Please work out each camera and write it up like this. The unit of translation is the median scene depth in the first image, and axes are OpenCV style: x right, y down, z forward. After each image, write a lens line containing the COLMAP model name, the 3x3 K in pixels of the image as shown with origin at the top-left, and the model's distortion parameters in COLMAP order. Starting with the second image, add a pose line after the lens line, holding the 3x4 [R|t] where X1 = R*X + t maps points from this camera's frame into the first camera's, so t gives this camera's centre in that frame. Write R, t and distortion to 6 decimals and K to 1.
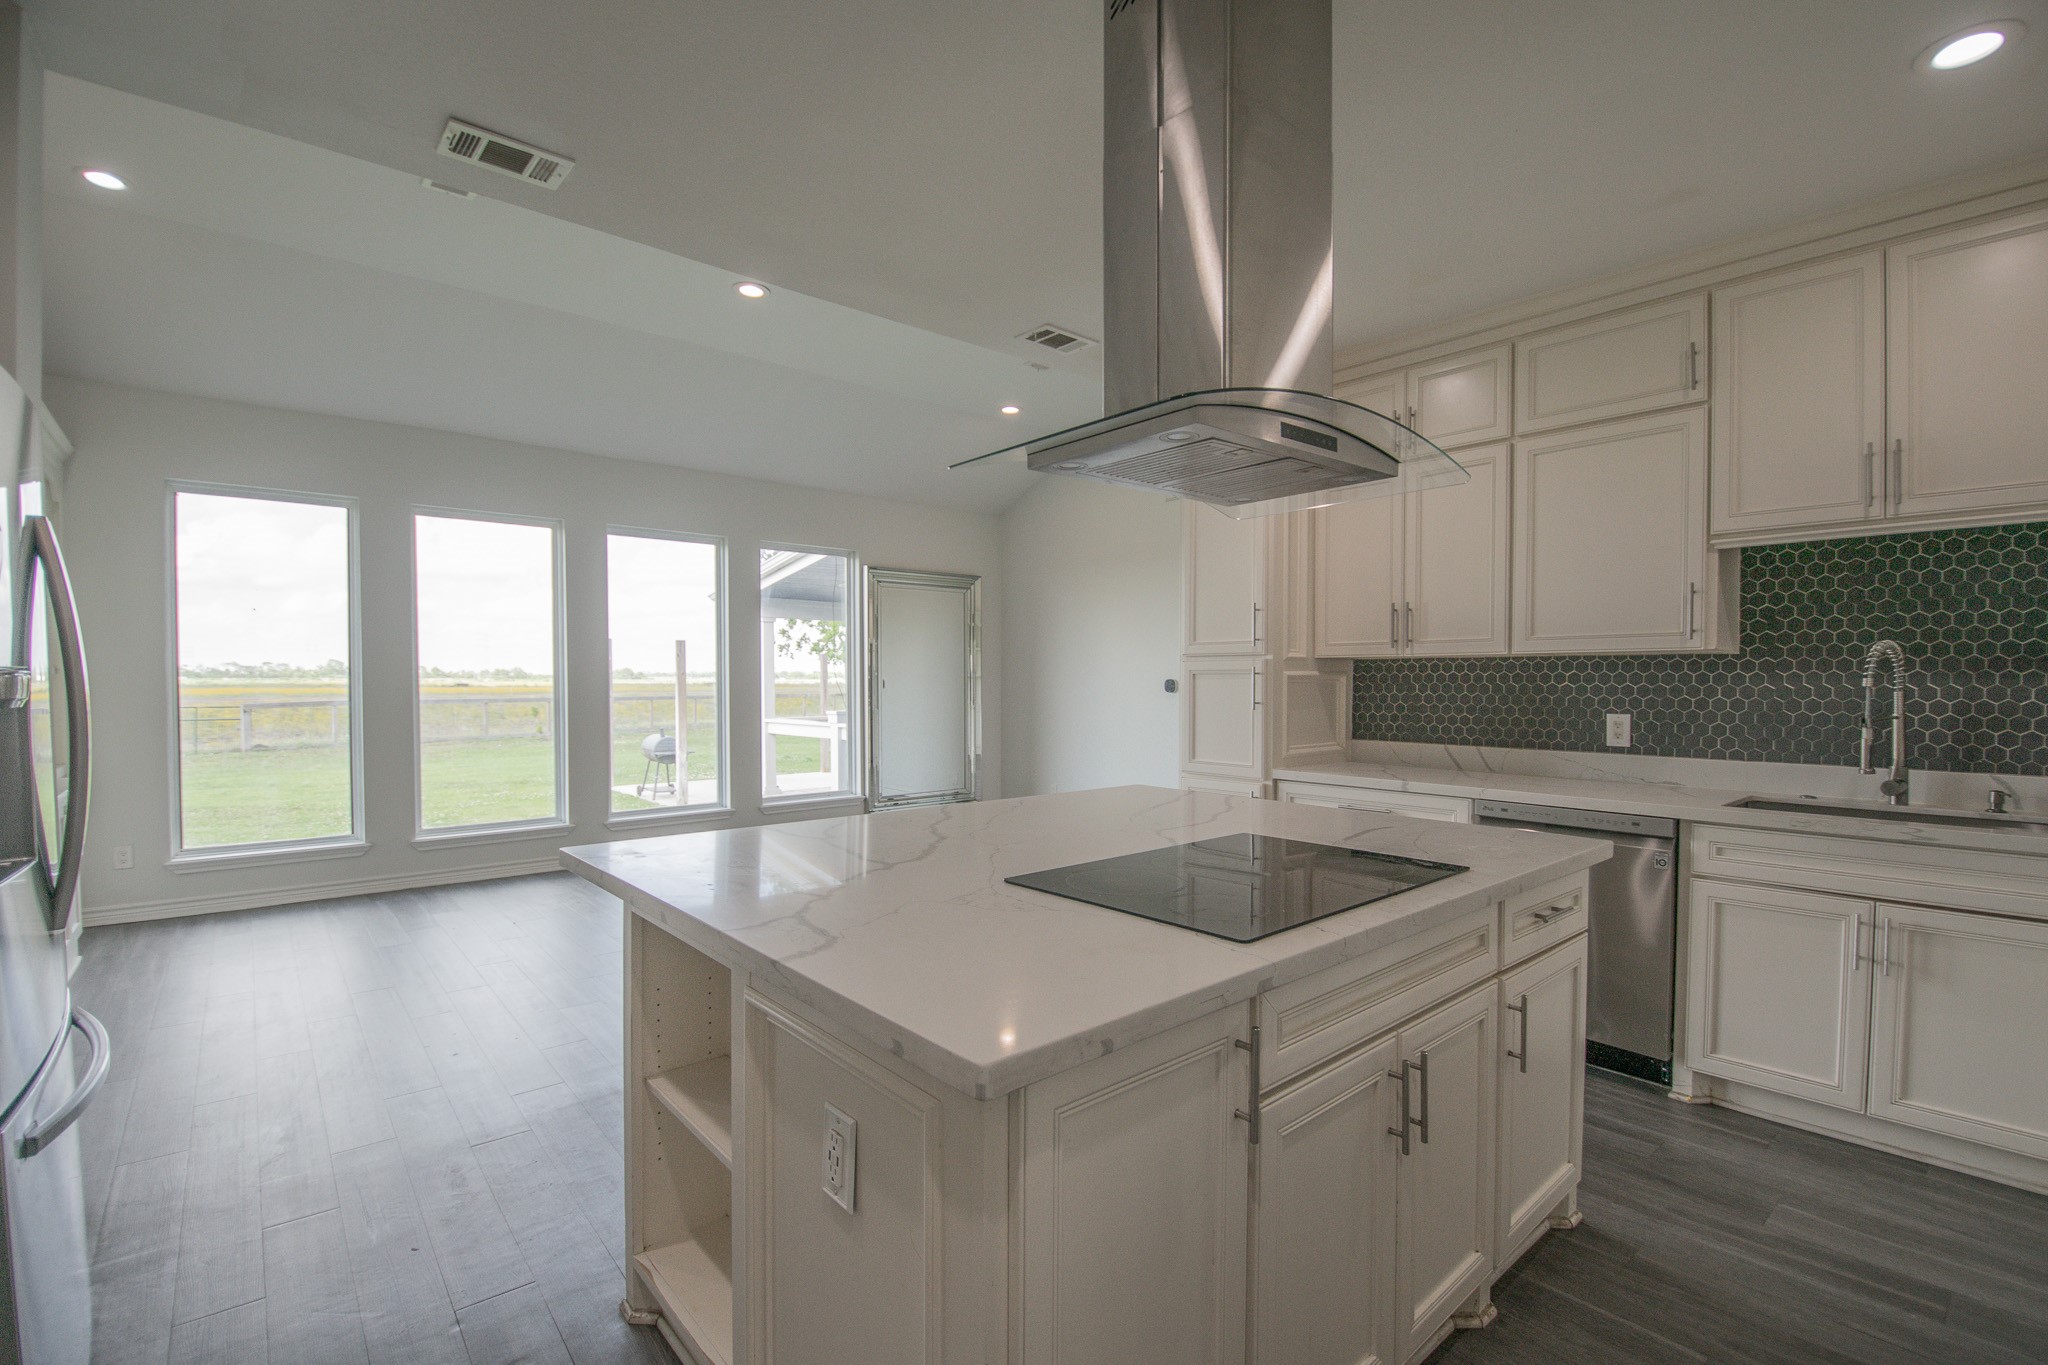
lens RADIAL K [[941.3, 0, 1036.8], [0, 941.3, 698.6], [0, 0, 1]] dist [-0.003195, -0.010308]
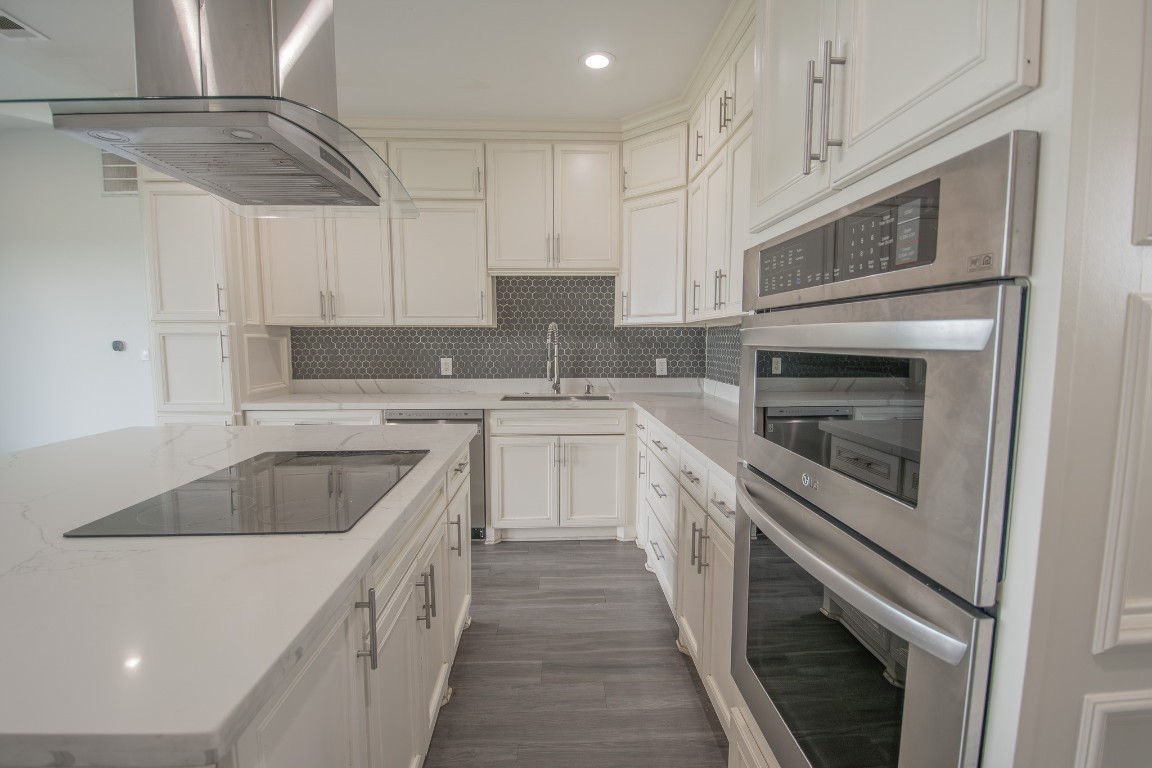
lens RADIAL K [[529.5, 0, 581.1], [0, 529.5, 394.4], [0, 0, 1]] dist [-0.003195, -0.010308]
pose [[0.606523, -0.081079, 0.790921, -0.084488], [0.017070, 0.995885, 0.088999, -0.001250], [-0.794883, -0.040479, 0.605412, 0.139776]]
